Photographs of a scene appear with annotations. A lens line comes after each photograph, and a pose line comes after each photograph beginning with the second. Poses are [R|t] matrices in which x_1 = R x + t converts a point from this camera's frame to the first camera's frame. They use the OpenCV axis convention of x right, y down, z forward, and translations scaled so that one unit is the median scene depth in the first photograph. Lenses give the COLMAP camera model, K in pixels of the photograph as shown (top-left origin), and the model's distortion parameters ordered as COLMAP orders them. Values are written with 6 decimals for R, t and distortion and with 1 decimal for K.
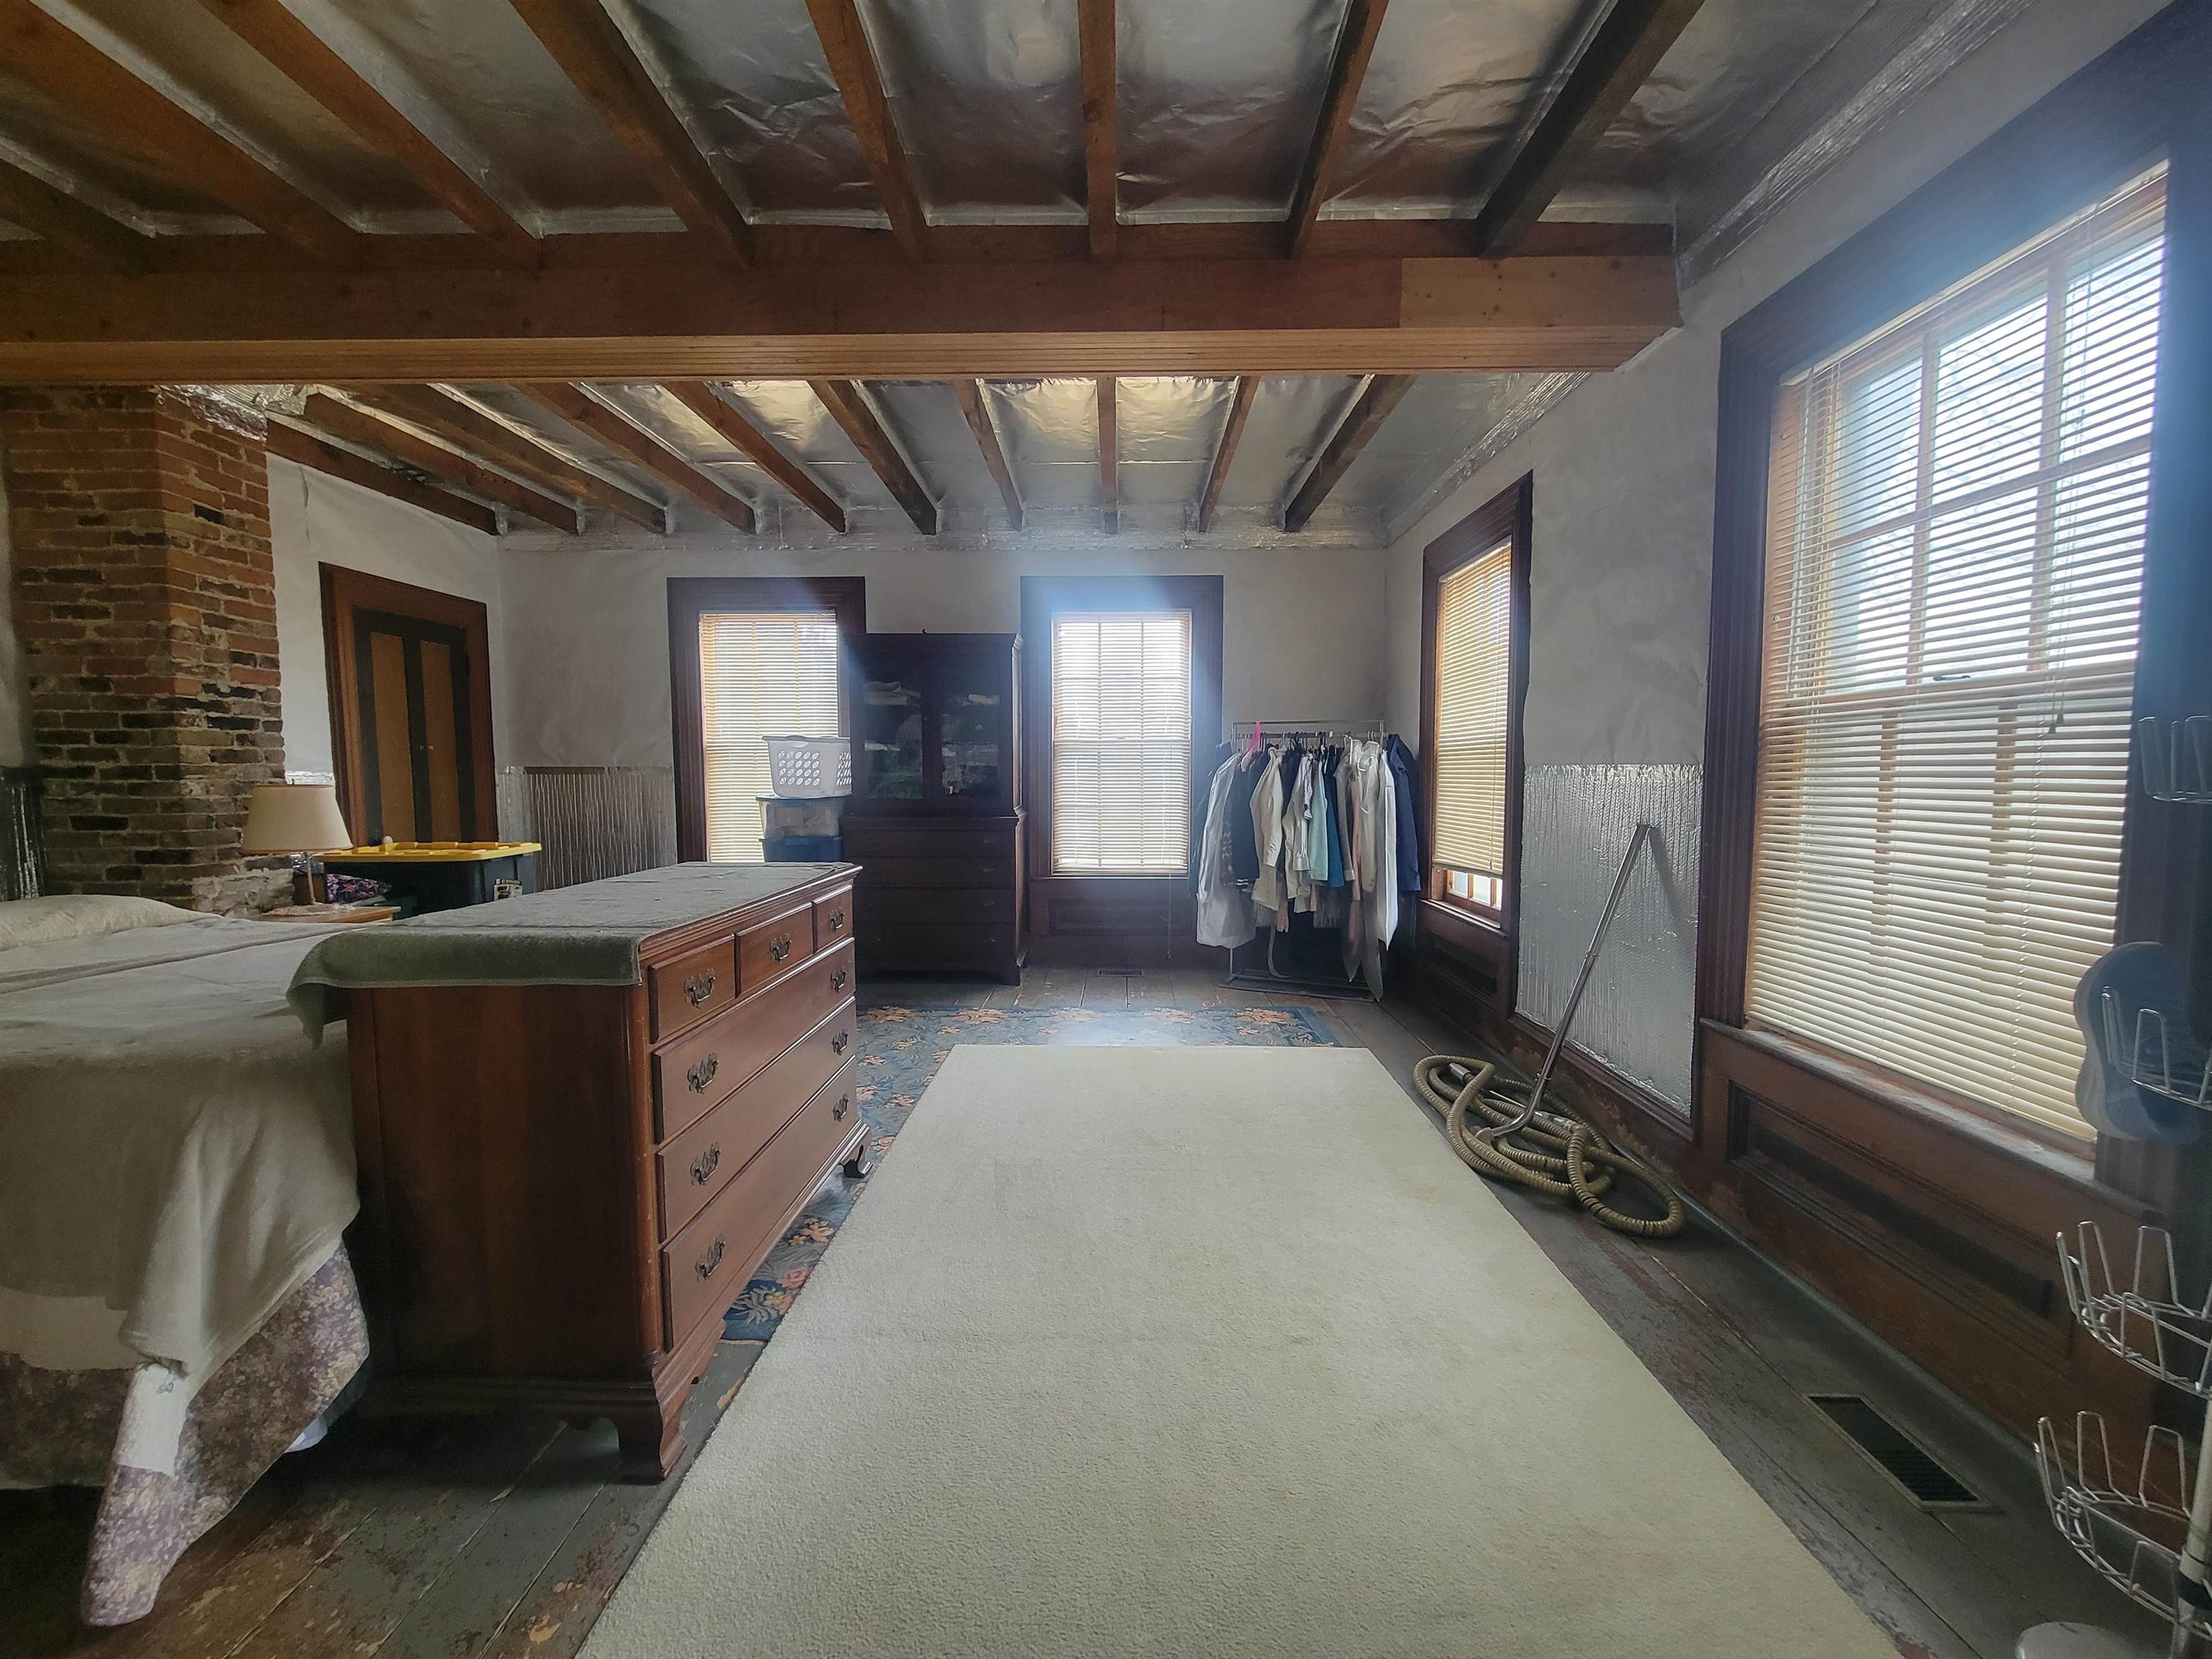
lens RADIAL K [[887.2, 0, 1104.3], [0, 887.2, 832.0], [0, 0, 1]] dist [-0.010984, -0.000087]
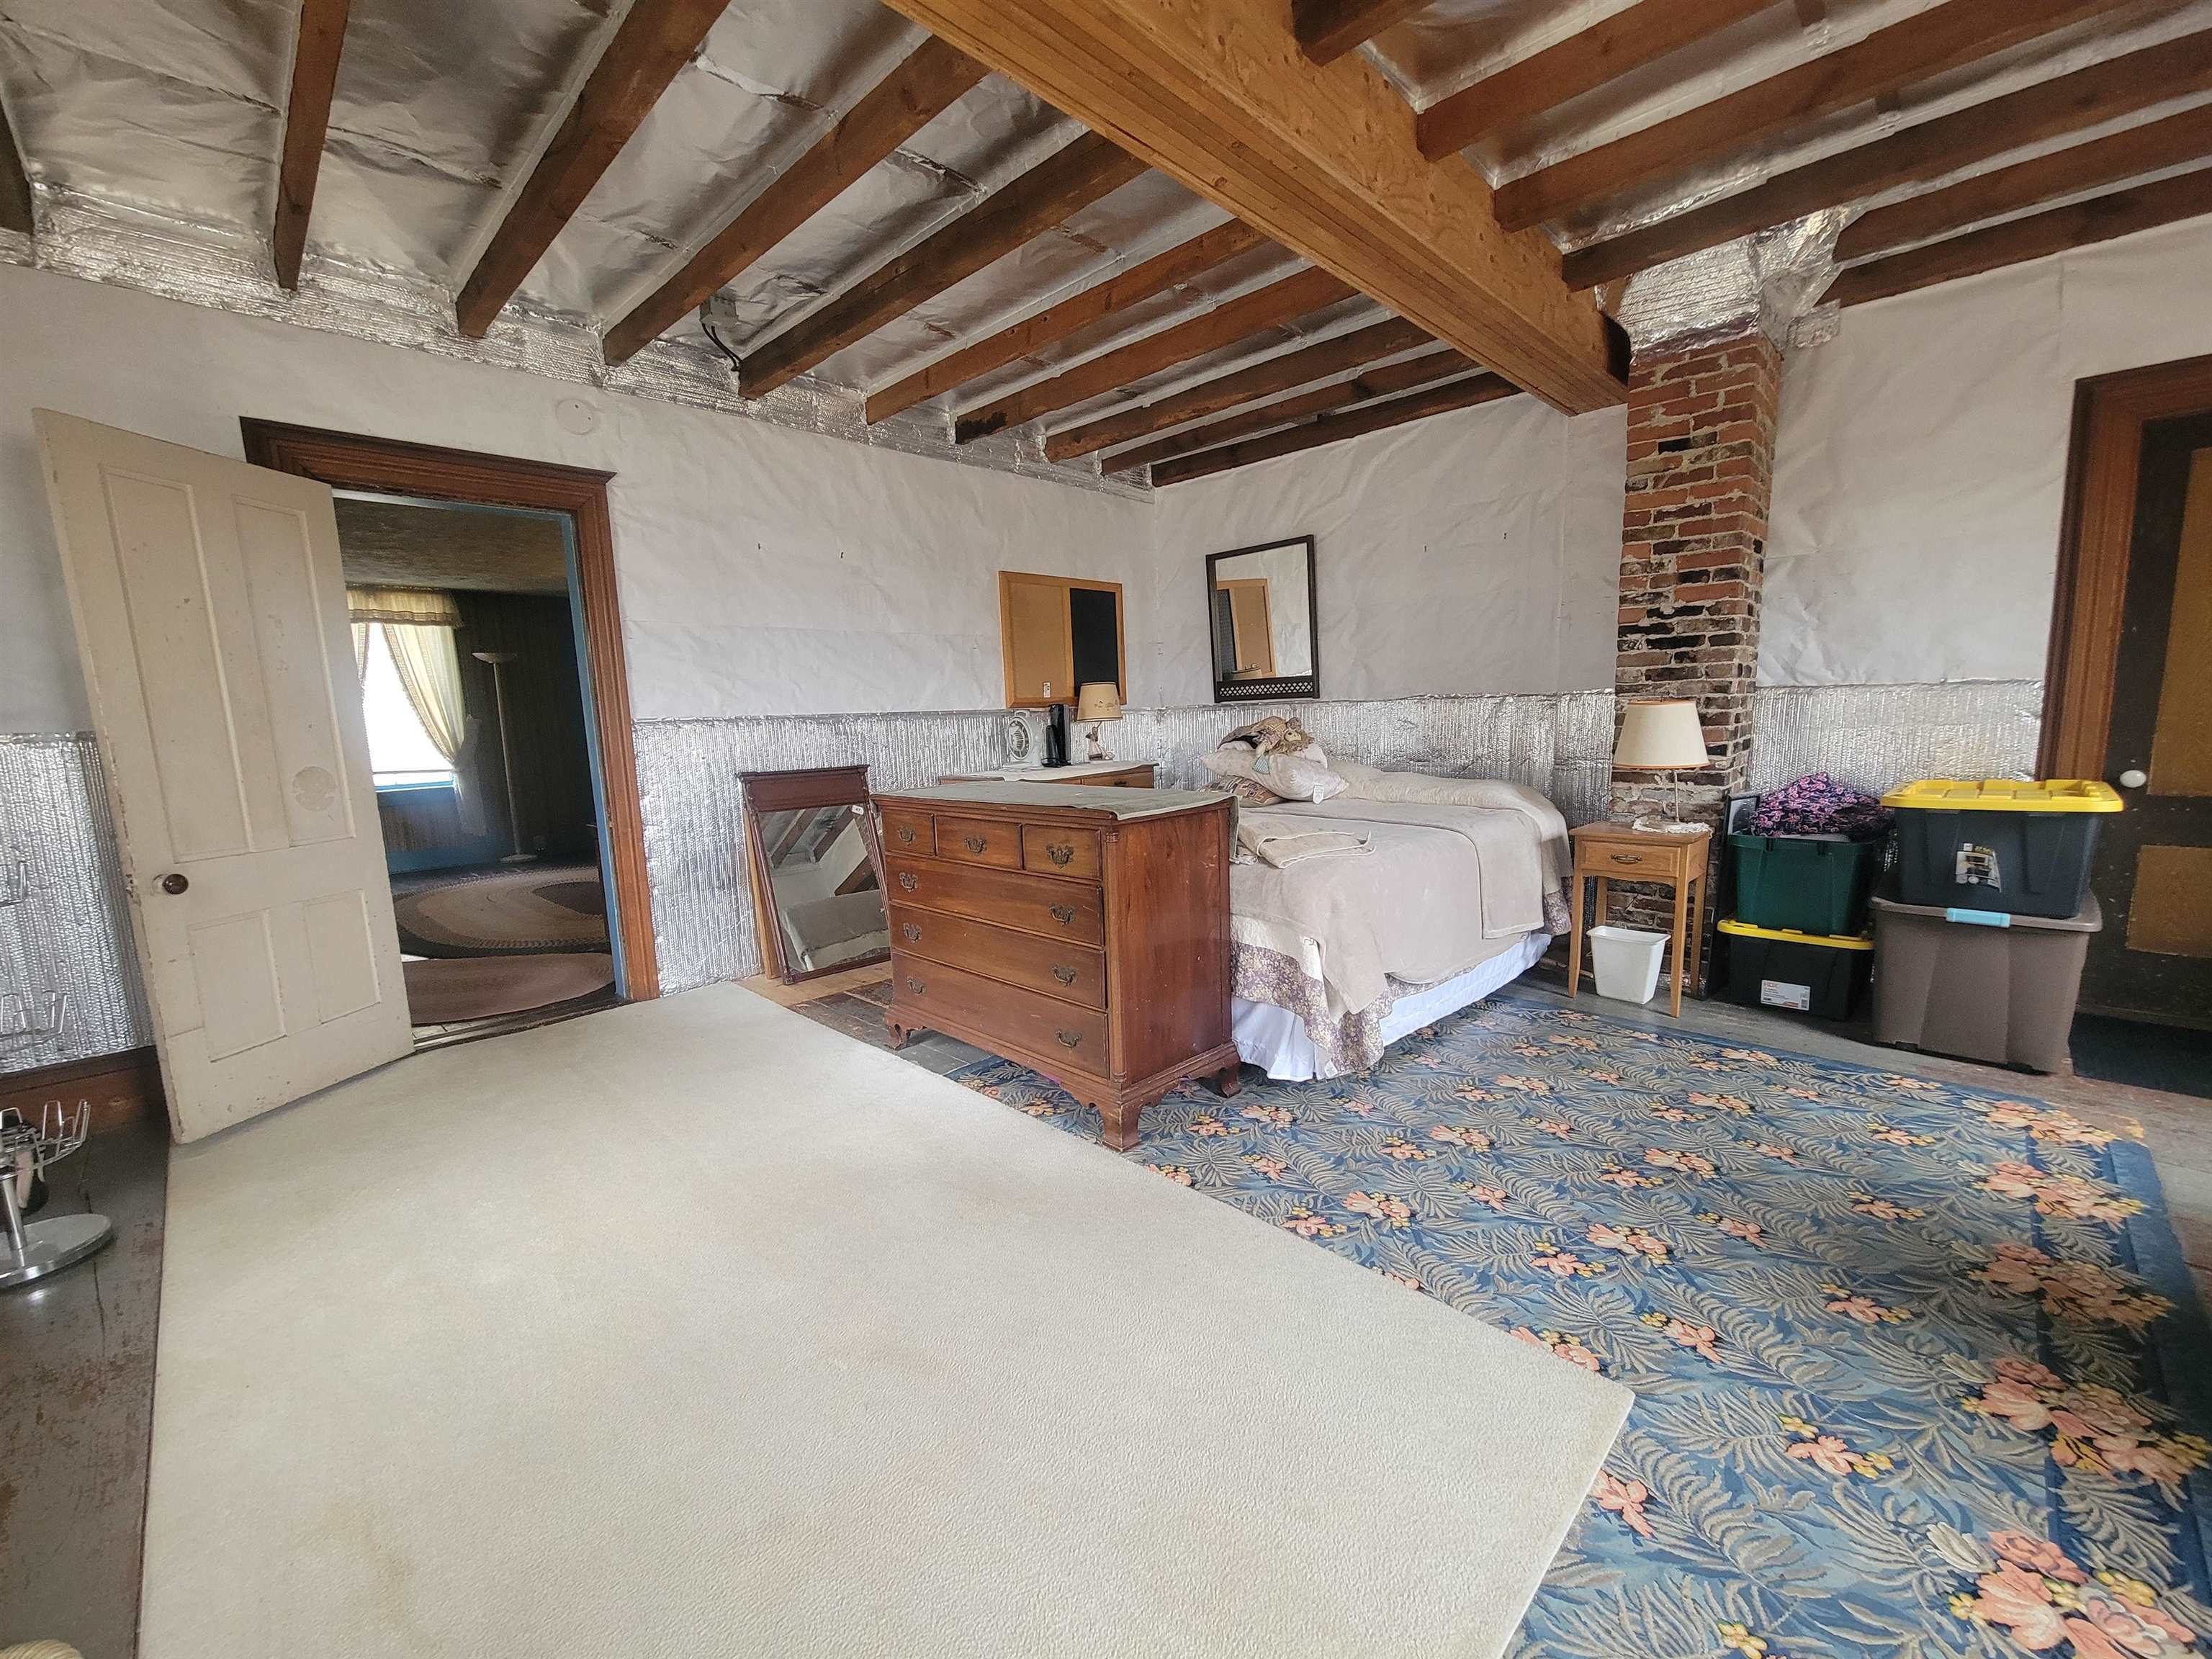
lens RADIAL K [[887.2, 0, 1099.9], [0, 887.2, 842.2], [0, 0, 1]] dist [-0.010984, -0.000087]
pose [[-0.690348, 0.125145, -0.712571, 0.281100], [-0.015790, 0.982085, 0.187777, -0.076193], [0.723305, 0.140883, -0.676005, 1.257032]]
